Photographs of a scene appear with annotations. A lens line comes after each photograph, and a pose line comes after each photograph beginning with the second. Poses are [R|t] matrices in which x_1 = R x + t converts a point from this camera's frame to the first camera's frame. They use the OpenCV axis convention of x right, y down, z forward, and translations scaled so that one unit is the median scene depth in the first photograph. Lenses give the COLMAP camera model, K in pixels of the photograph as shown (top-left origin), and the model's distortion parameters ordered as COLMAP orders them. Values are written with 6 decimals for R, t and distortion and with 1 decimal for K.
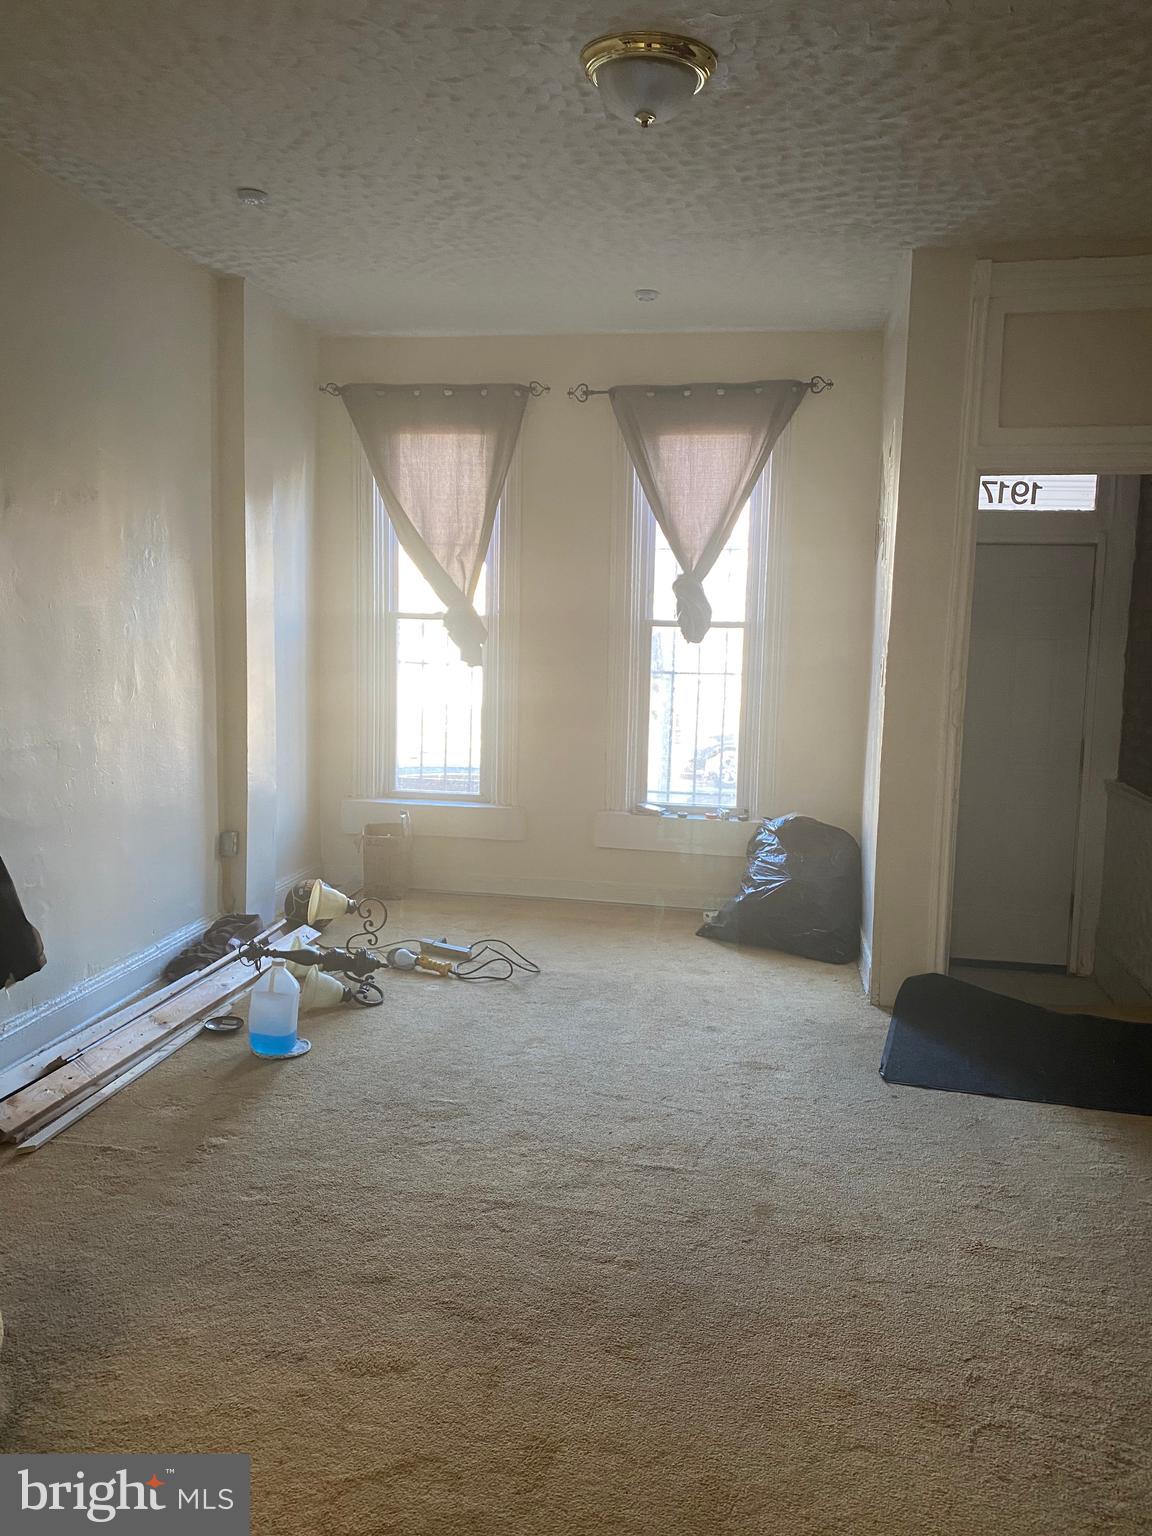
lens RADIAL K [[1153.7, 0, 570.6], [0, 1153.7, 769.9], [0, 0, 1]] dist [0.073658, 0.000998]
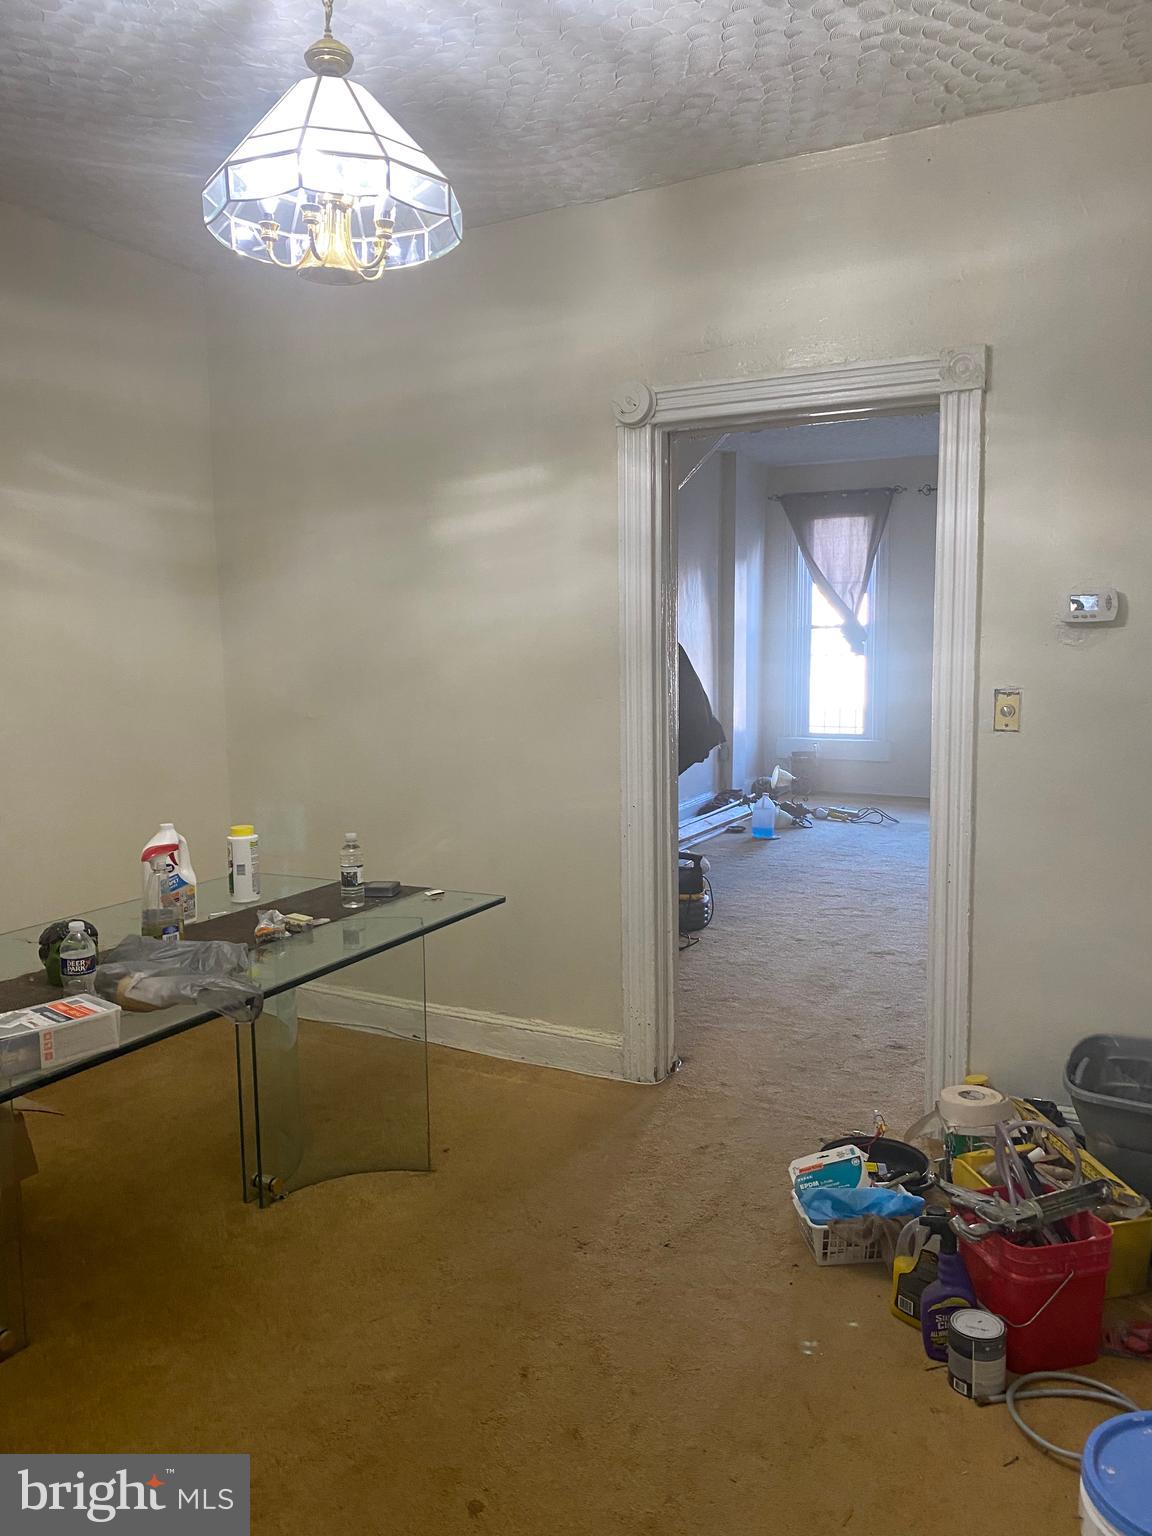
lens RADIAL K [[1153.7, 0, 567.1], [0, 1153.7, 758.7], [0, 0, 1]] dist [0.073658, 0.000998]
pose [[0.948337, 0.000253, -0.317265, 0.048881], [-0.005385, 0.999868, -0.015298, 0.089028], [0.317220, 0.016216, 0.948213, -0.733888]]
